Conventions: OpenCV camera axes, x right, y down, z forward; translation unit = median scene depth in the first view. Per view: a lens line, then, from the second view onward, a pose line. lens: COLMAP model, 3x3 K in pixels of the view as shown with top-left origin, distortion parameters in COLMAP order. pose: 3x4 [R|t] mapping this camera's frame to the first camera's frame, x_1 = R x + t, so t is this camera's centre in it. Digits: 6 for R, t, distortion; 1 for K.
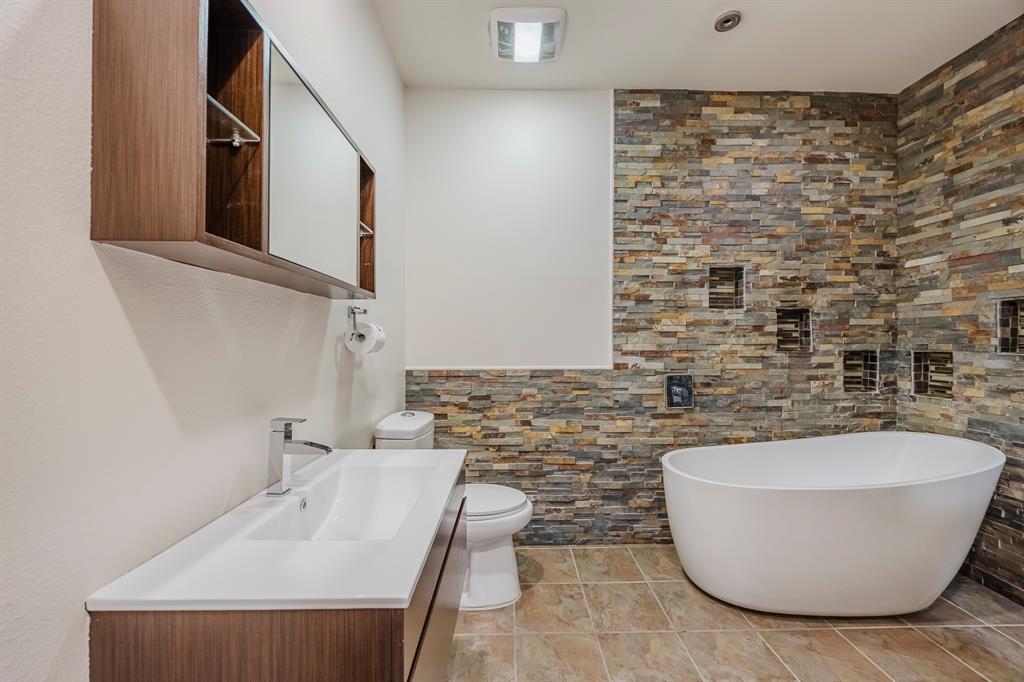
lens RADIAL K [[398.0, 0, 509.7], [0, 398.0, 341.3], [0, 0, 1]] dist [-0.003742, -0.000067]
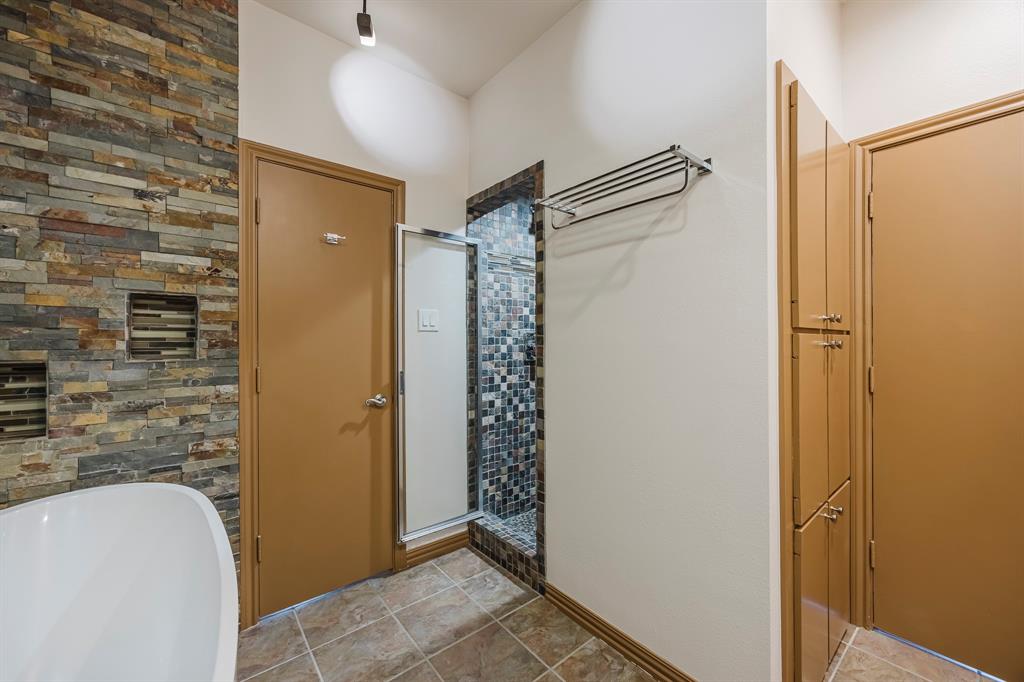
lens RADIAL K [[398.0, 0, 515.2], [0, 398.0, 341.0], [0, 0, 1]] dist [-0.003742, -0.000067]
pose [[-0.628081, 0.002201, 0.778145, 0.132395], [0.003006, 0.999995, -0.000402, -0.004546], [-0.778142, 0.002087, -0.628085, 0.719316]]
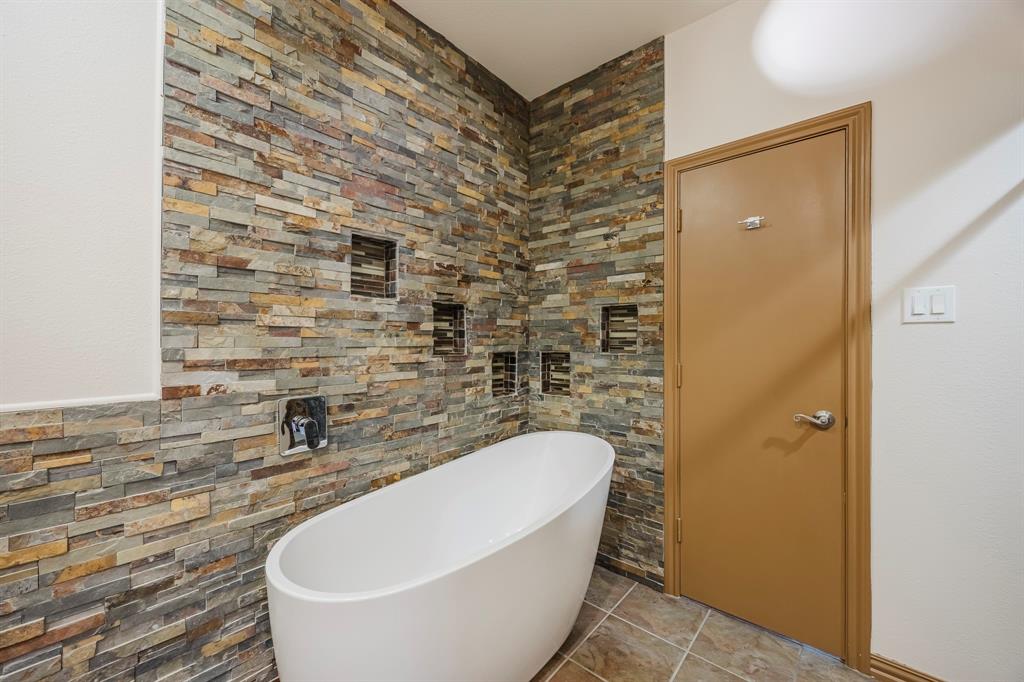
lens RADIAL K [[398.0, 0, 514.4], [0, 398.0, 341.9], [0, 0, 1]] dist [-0.003742, -0.000067]
pose [[0.662754, 0.000341, 0.748837, 0.181510], [-0.000080, 1.000000, -0.000385, -0.001166], [-0.748837, 0.000196, 0.662754, 0.347988]]
